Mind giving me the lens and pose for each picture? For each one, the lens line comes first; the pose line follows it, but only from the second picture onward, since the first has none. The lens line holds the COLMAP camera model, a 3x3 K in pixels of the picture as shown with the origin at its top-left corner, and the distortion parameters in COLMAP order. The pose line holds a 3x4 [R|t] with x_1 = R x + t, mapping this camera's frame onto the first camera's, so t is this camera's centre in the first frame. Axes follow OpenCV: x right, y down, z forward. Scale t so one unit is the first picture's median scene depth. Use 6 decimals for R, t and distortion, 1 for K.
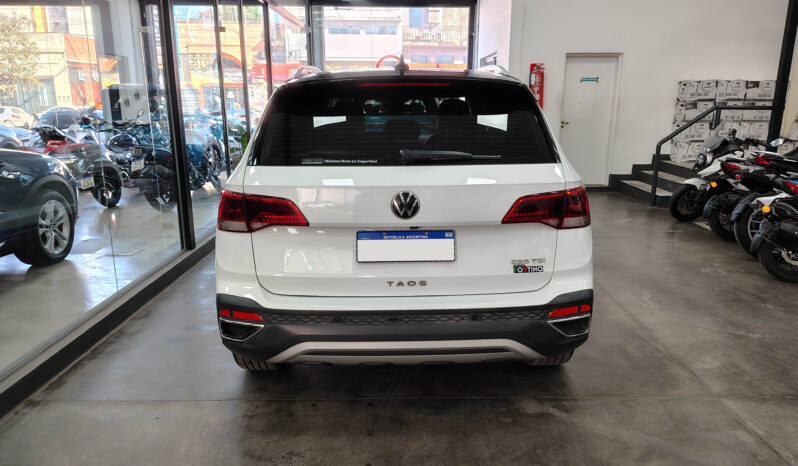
lens RADIAL K [[557.1, 0, 399.0], [0, 557.1, 233.0], [0, 0, 1]] dist [0.028611, -0.001452]
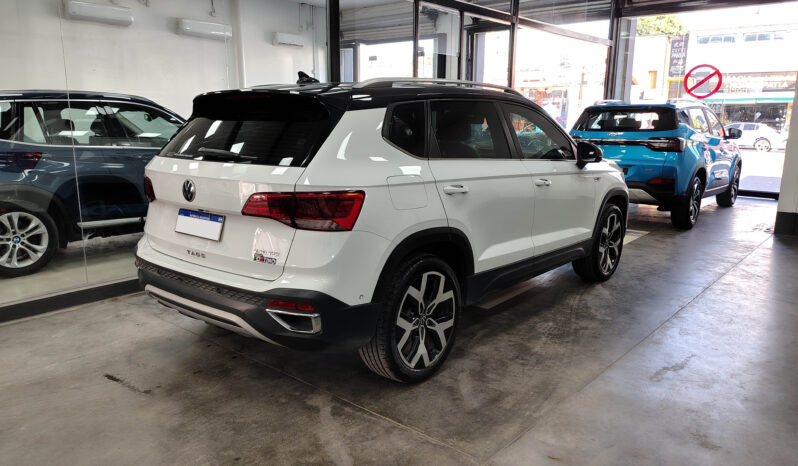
lens RADIAL K [[557.1, 0, 399.0], [0, 557.1, 233.0], [0, 0, 1]] dist [0.028611, -0.001452]
pose [[0.768126, 0.132332, -0.626475, 1.129205], [-0.152469, 0.988068, 0.021770, -0.052217], [0.621881, 0.078796, 0.779137, 0.296677]]
